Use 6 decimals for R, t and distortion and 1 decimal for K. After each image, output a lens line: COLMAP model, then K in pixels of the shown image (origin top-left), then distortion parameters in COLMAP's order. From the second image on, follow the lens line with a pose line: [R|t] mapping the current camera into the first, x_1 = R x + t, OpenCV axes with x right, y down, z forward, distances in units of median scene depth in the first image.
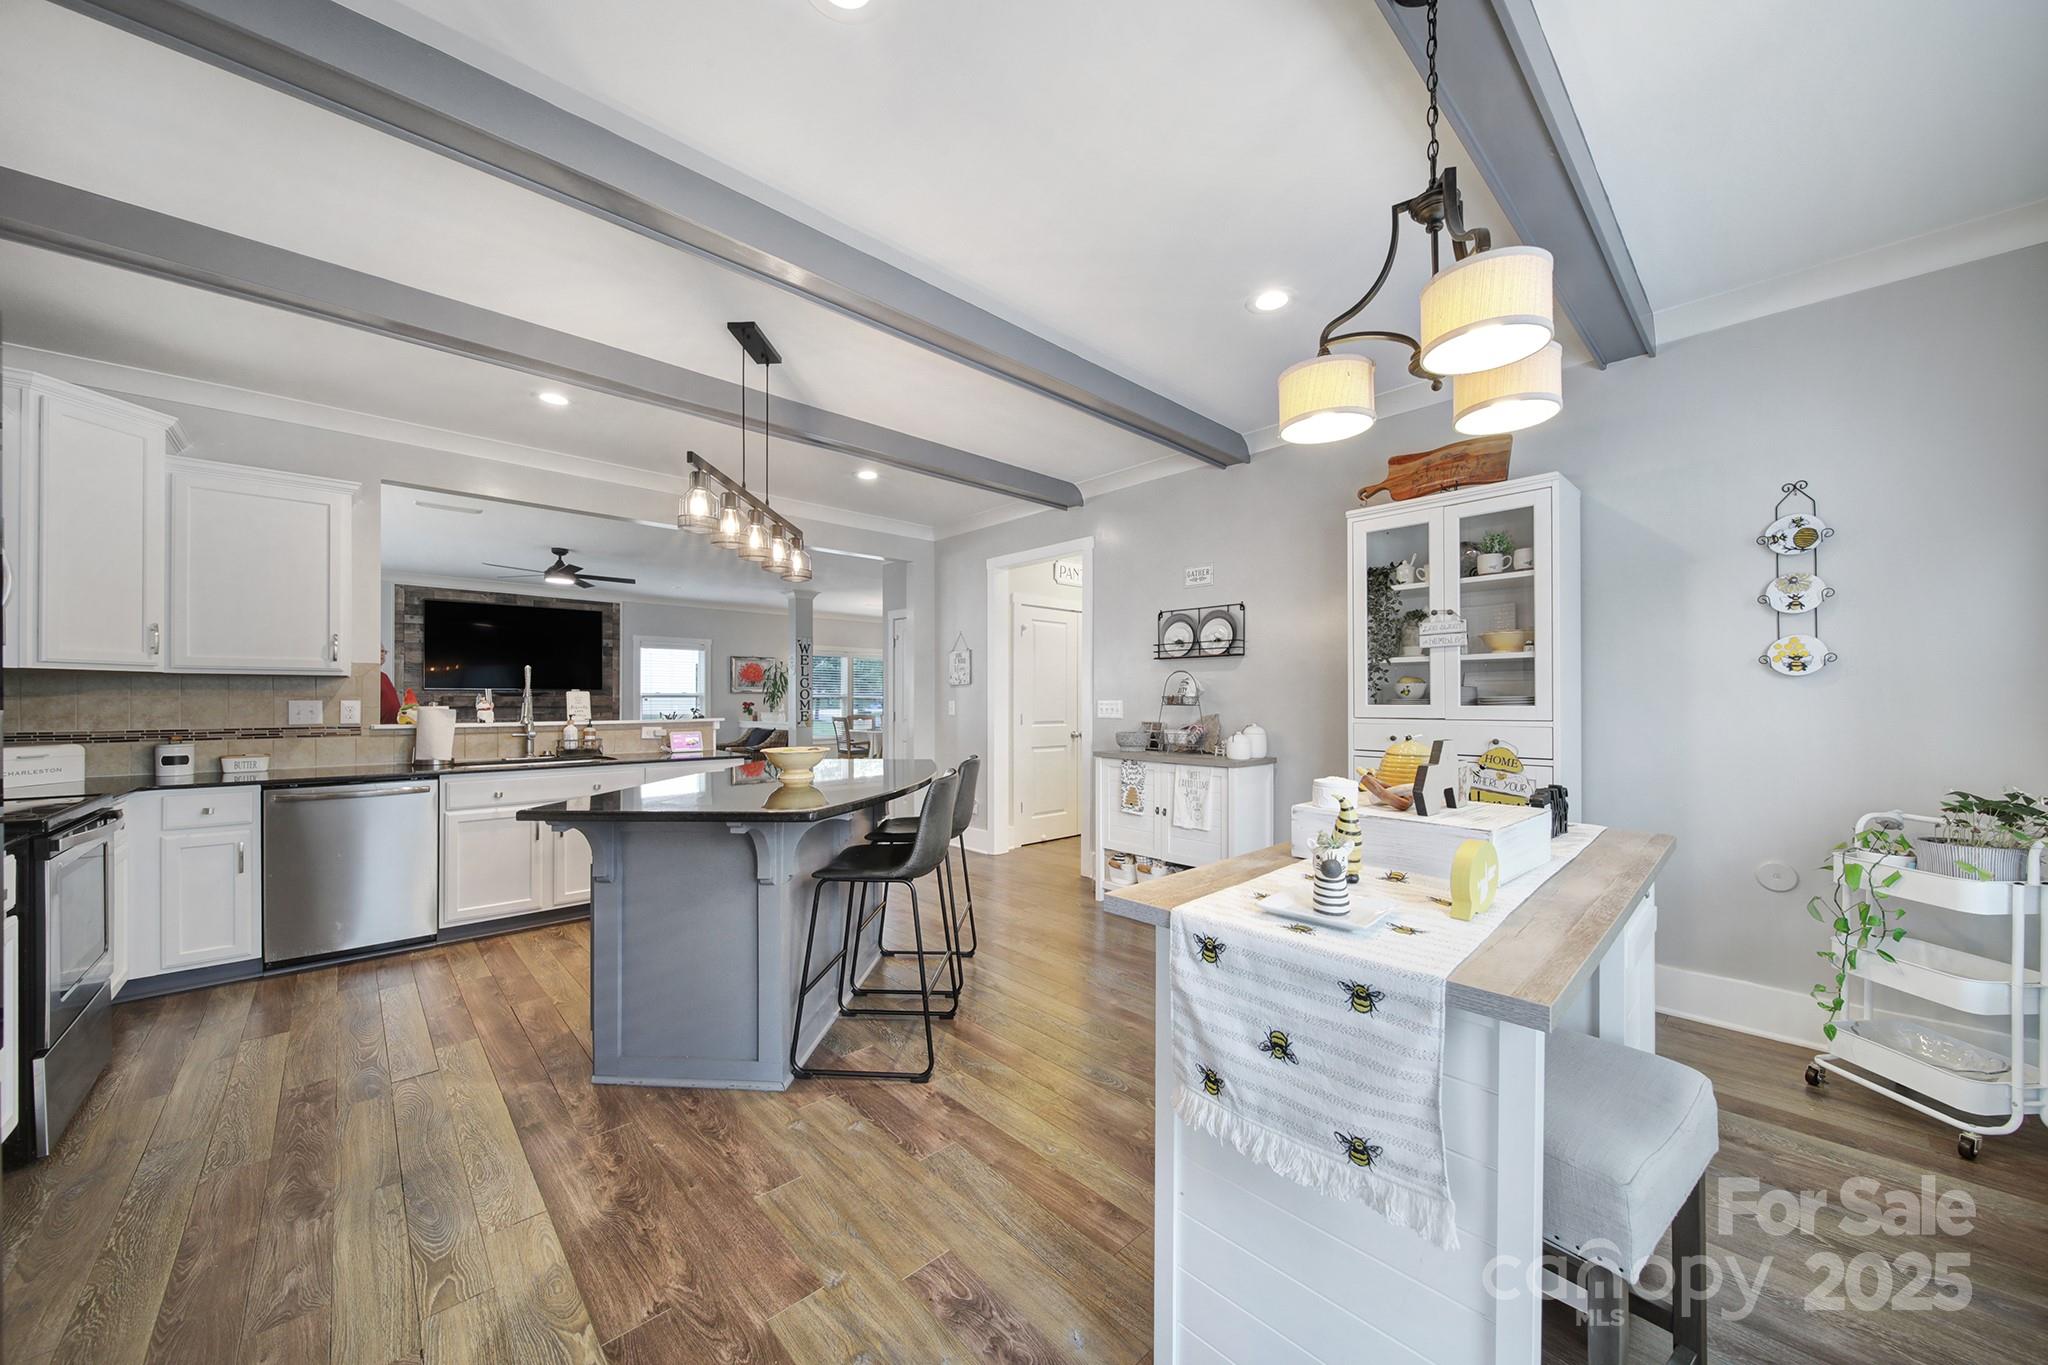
lens RADIAL K [[726.2, 0, 1030.3], [0, 726.2, 700.7], [0, 0, 1]] dist [-0.000800, -0.000087]
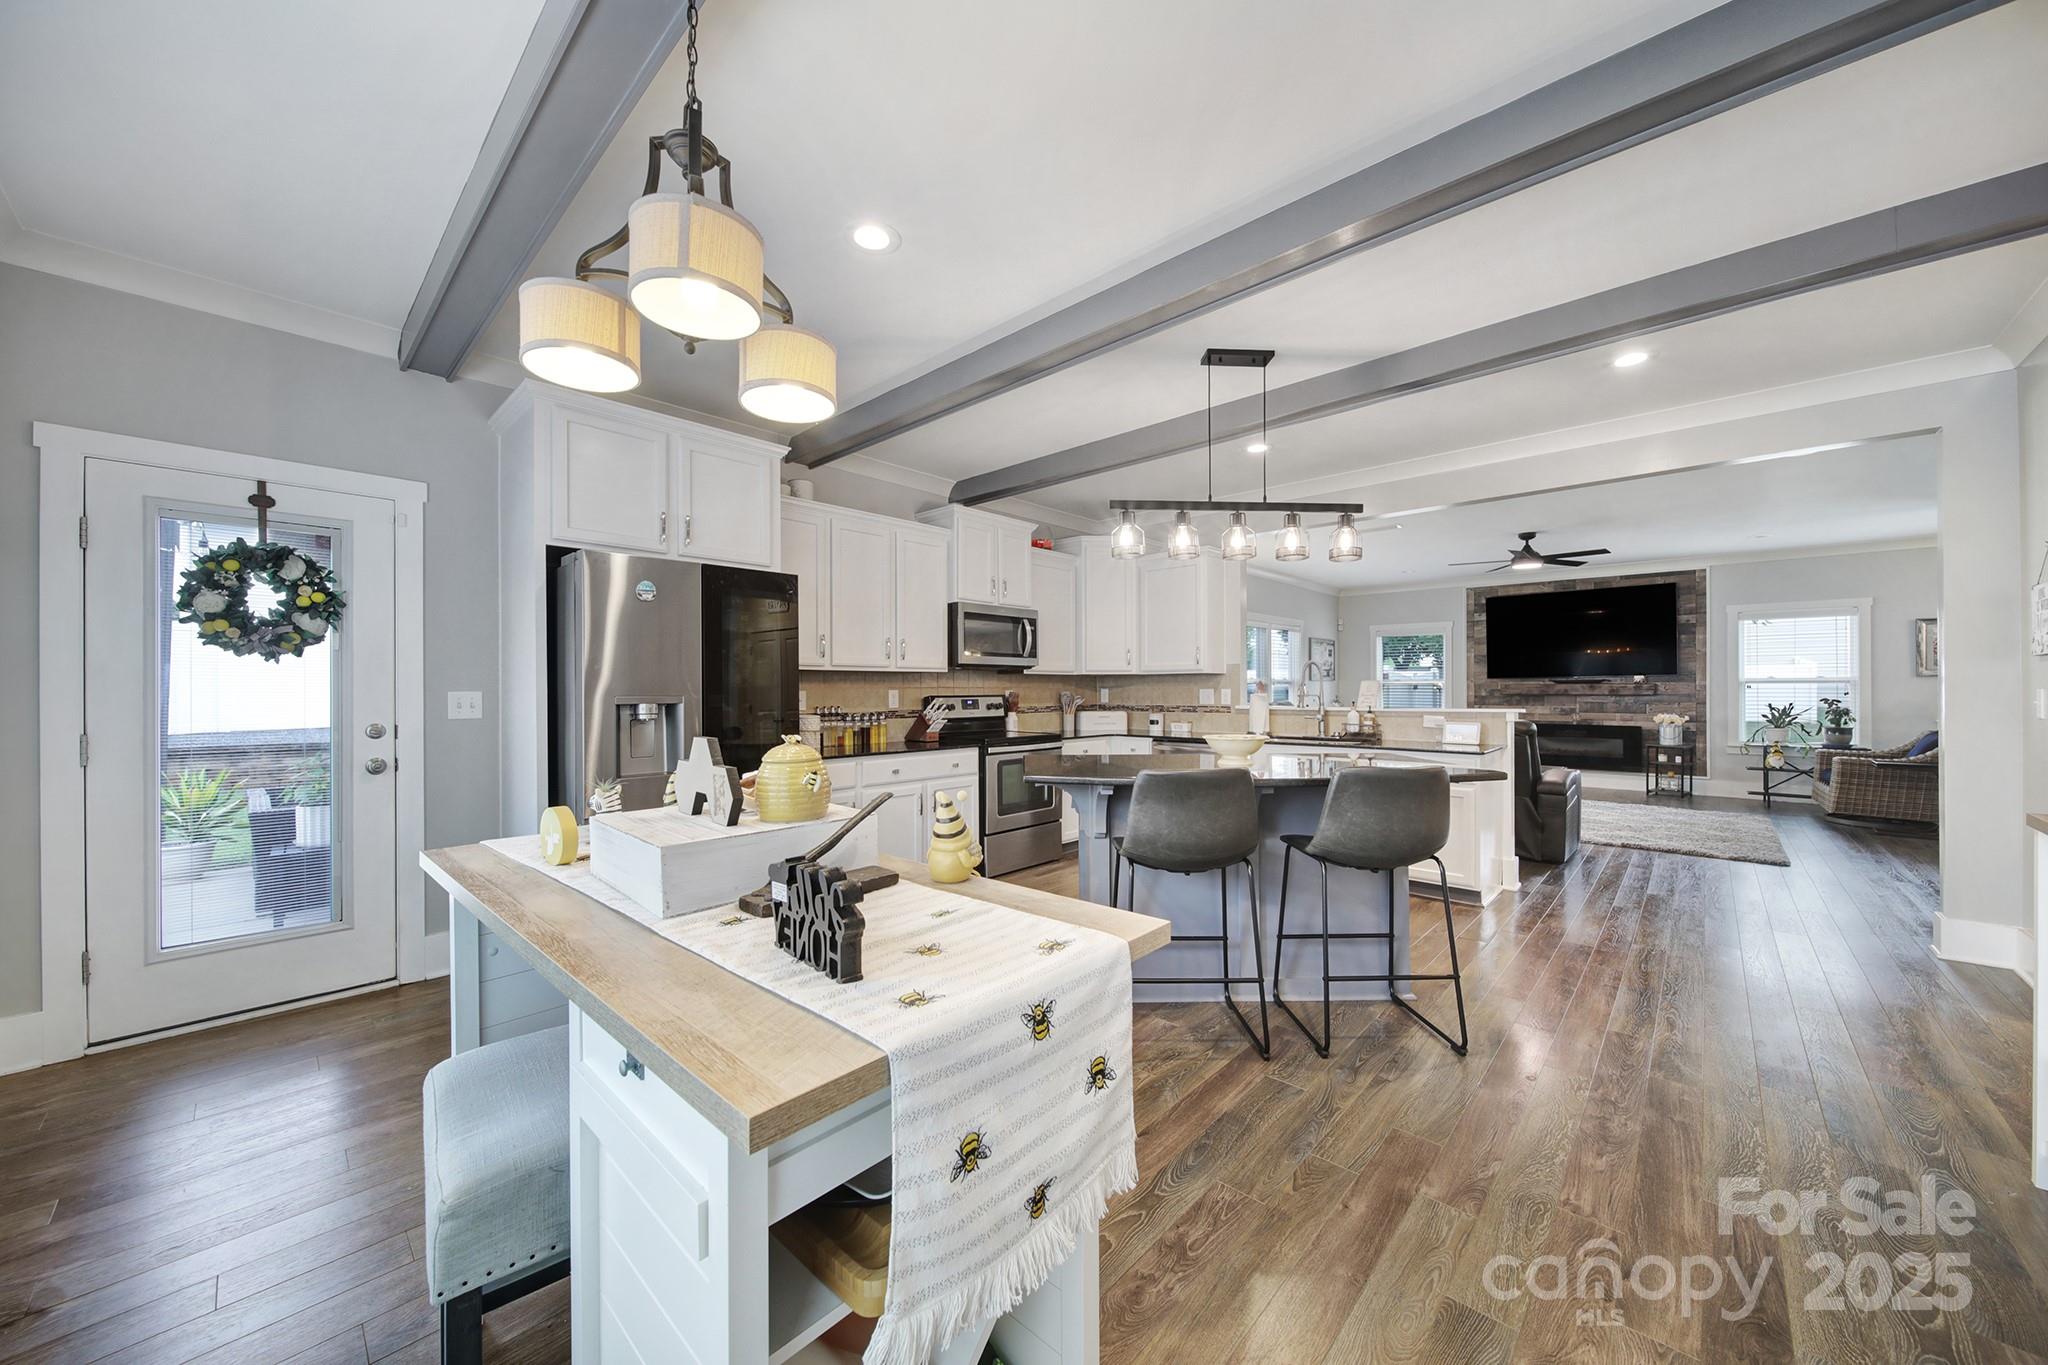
lens RADIAL K [[726.5, 0, 1017.1], [0, 726.5, 688.6], [0, 0, 1]] dist [0.000542, -0.000114]
pose [[0.059930, -0.000183, -0.998203, 0.436993], [0.000662, 1.000000, -0.000143, -0.001123], [0.998202, -0.000652, 0.059930, 0.391564]]
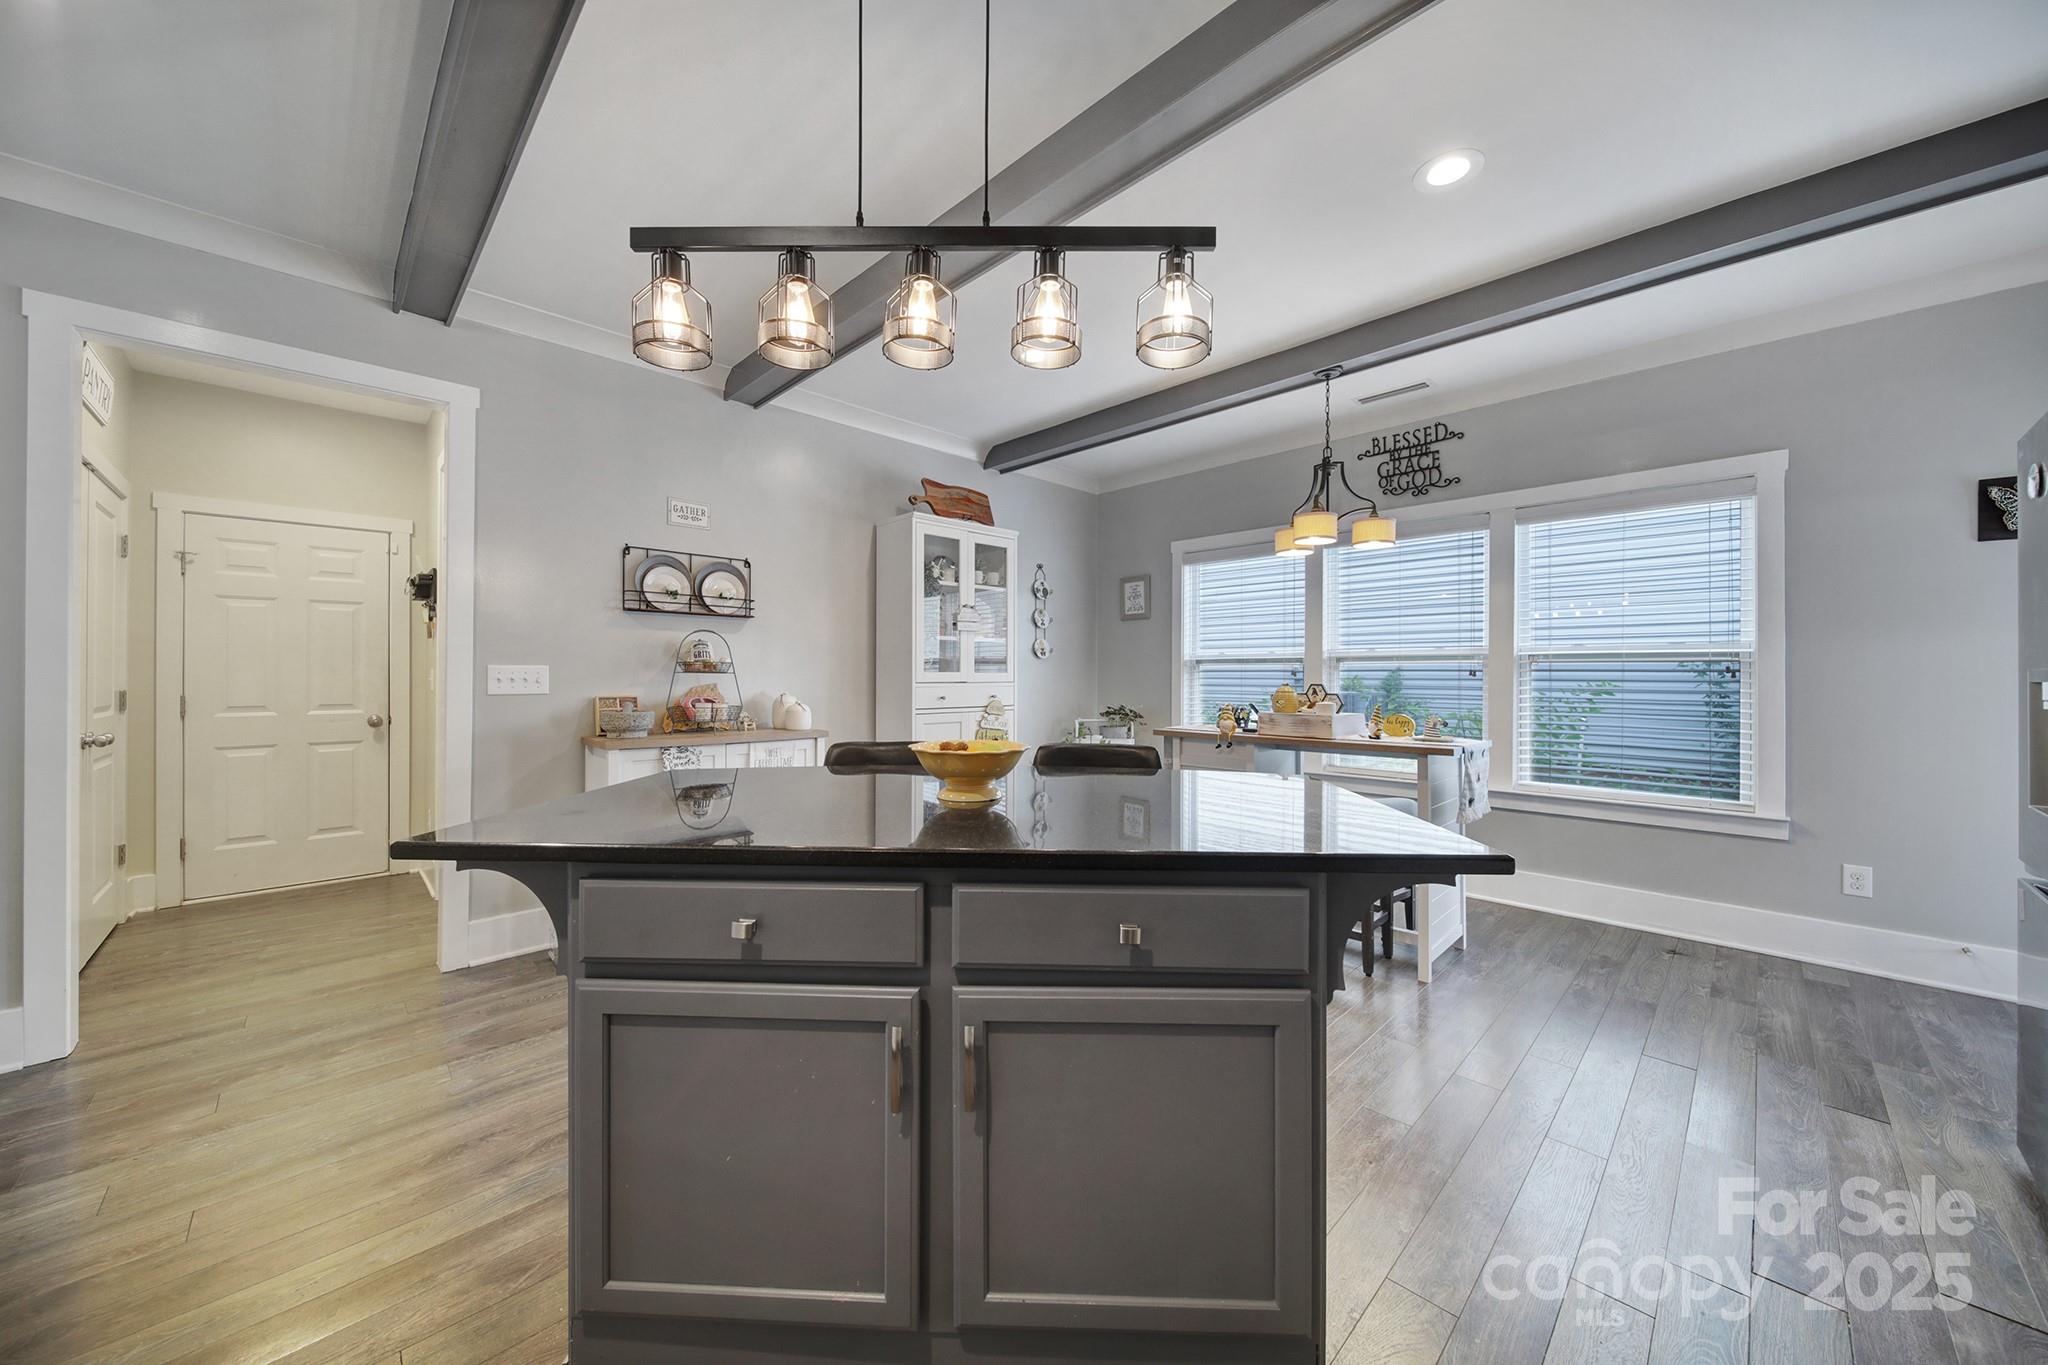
lens RADIAL K [[721.4, 0, 1025.3], [0, 721.4, 677.7], [0, 0, 1]] dist [-0.001087, -0.000137]
pose [[-0.023274, -0.001231, 0.999728, -0.567689], [0.000515, 0.999999, 0.001243, 0.010000], [-0.999729, 0.000544, -0.023273, 0.626336]]
